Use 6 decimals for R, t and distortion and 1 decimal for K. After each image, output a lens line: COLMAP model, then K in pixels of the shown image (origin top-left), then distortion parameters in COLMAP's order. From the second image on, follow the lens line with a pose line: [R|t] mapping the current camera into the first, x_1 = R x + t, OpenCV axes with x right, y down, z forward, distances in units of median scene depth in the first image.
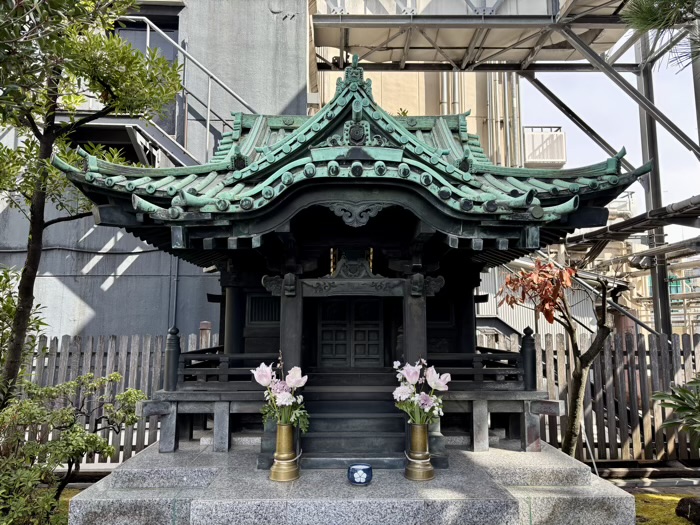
lens RADIAL K [[523.0, 0, 339.2], [0, 523.0, 269.5], [0, 0, 1]] dist [0.053991, -0.065747]
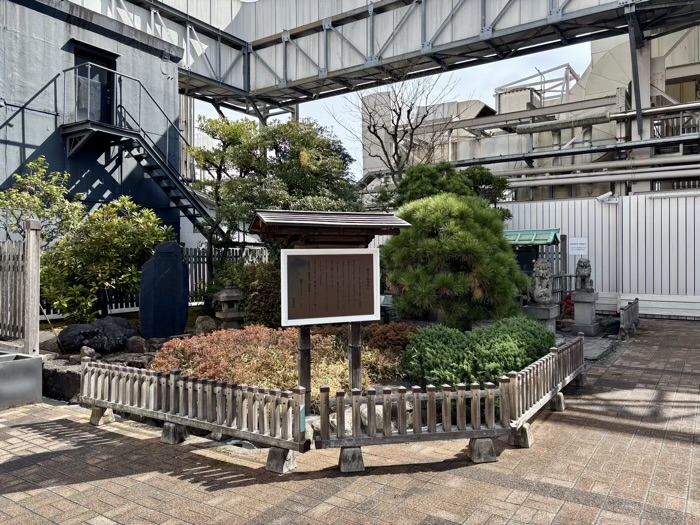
lens RADIAL K [[523.0, 0, 347.6], [0, 523.0, 256.9], [0, 0, 1]] dist [0.053991, -0.065747]
pose [[0.569962, -0.004645, 0.821658, -4.242368], [-0.093367, 0.993141, 0.070380, -0.166132], [-0.816349, -0.116830, 0.565619, -2.070702]]
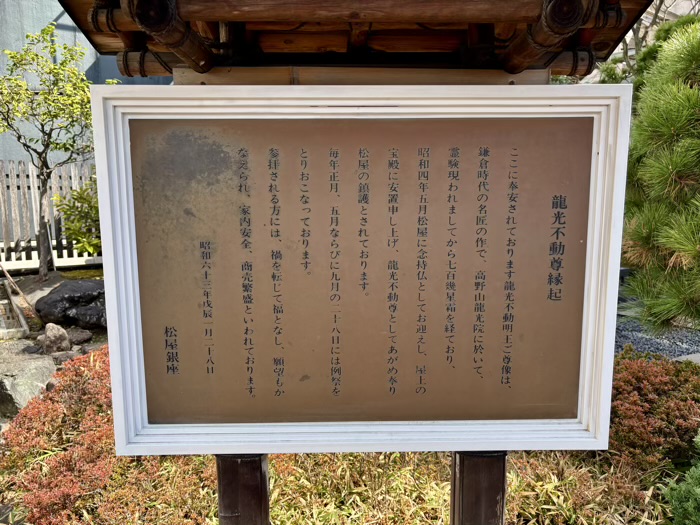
lens RADIAL K [[523.0, 0, 348.6], [0, 523.0, 259.3], [0, 0, 1]] dist [0.053991, -0.065747]
pose [[0.812548, -0.078600, 0.577571, -2.758361], [-0.079503, 0.966663, 0.243398, -0.009605], [-0.577447, -0.243691, 0.779211, -1.136161]]
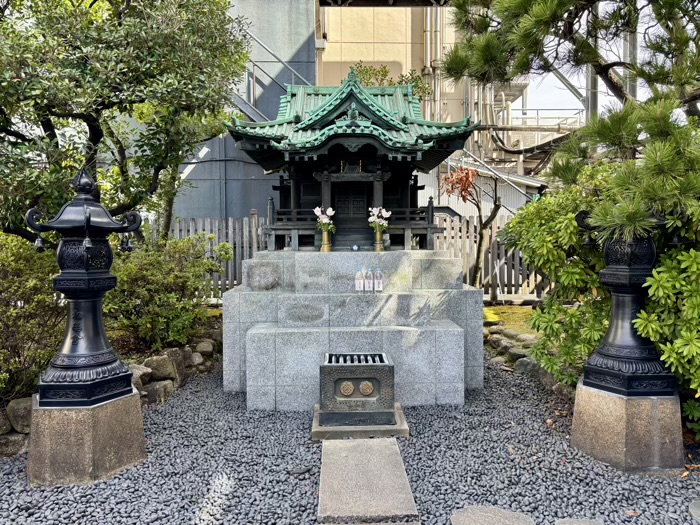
lens RADIAL K [[523.0, 0, 349.7], [0, 523.0, 262.9], [0, 0, 1]] dist [0.053991, -0.065747]
pose [[0.999626, -0.010251, 0.025358, -0.045644], [0.006199, 0.987897, 0.154988, 0.047464], [-0.026640, -0.154773, 0.987591, -1.314997]]
